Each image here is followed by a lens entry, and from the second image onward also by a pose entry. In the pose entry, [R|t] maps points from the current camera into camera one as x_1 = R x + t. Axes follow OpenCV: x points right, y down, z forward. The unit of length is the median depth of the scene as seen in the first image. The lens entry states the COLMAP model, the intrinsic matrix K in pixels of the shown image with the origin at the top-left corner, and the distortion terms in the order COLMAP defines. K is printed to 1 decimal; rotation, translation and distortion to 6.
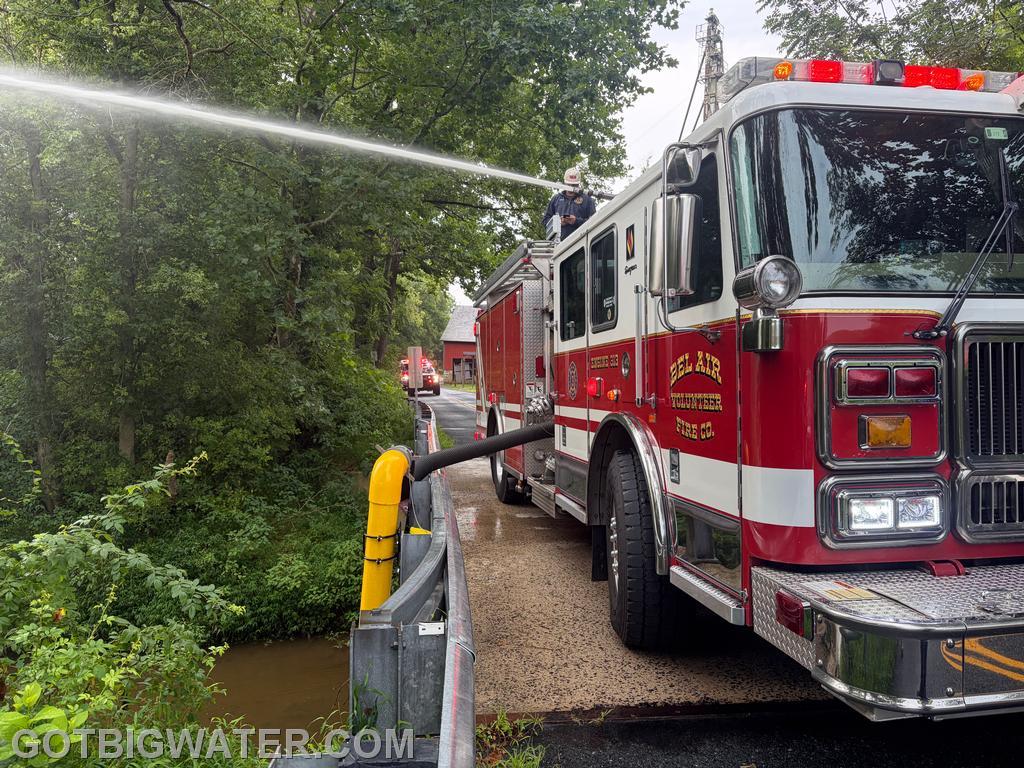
lens RADIAL K [[782.1, 0, 538.7], [0, 782.1, 367.6], [0, 0, 1]] dist [0.037232, -0.030555]
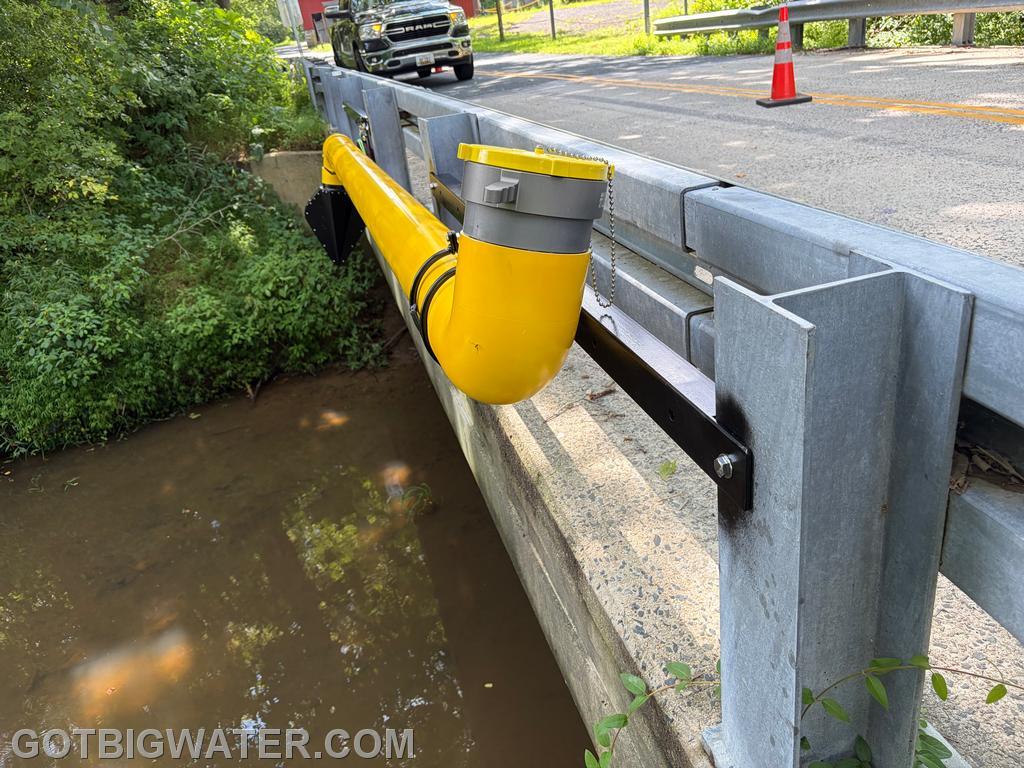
lens RADIAL K [[782.1, 0, 518.2], [0, 782.1, 384.6], [0, 0, 1]] dist [0.037232, -0.030555]
pose [[0.982081, -0.178625, 0.060086, -0.033542], [0.135539, 0.890969, 0.433363, 0.019374], [-0.130944, -0.417453, 0.899214, 0.114844]]
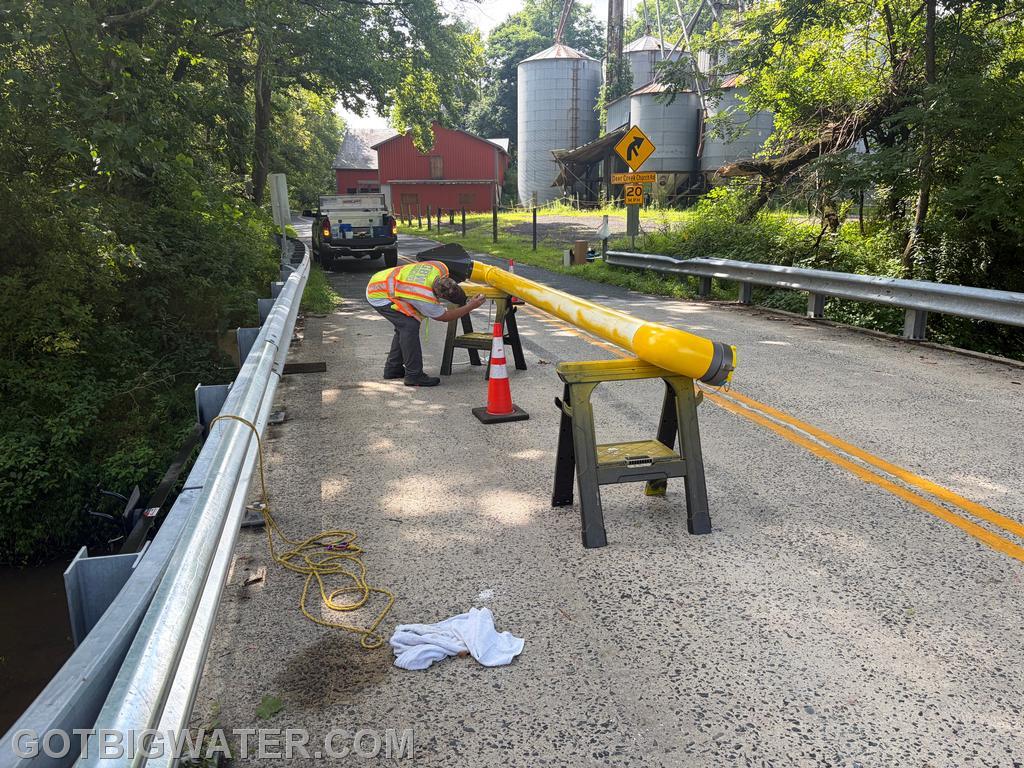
lens RADIAL K [[782.1, 0, 515.4], [0, 782.1, 388.8], [0, 0, 1]] dist [0.037232, -0.030555]
pose [[0.995786, -0.043103, 0.080946, 0.009269], [0.022497, 0.970503, 0.240038, -0.000593], [-0.088905, -0.237206, 0.967383, 0.072608]]
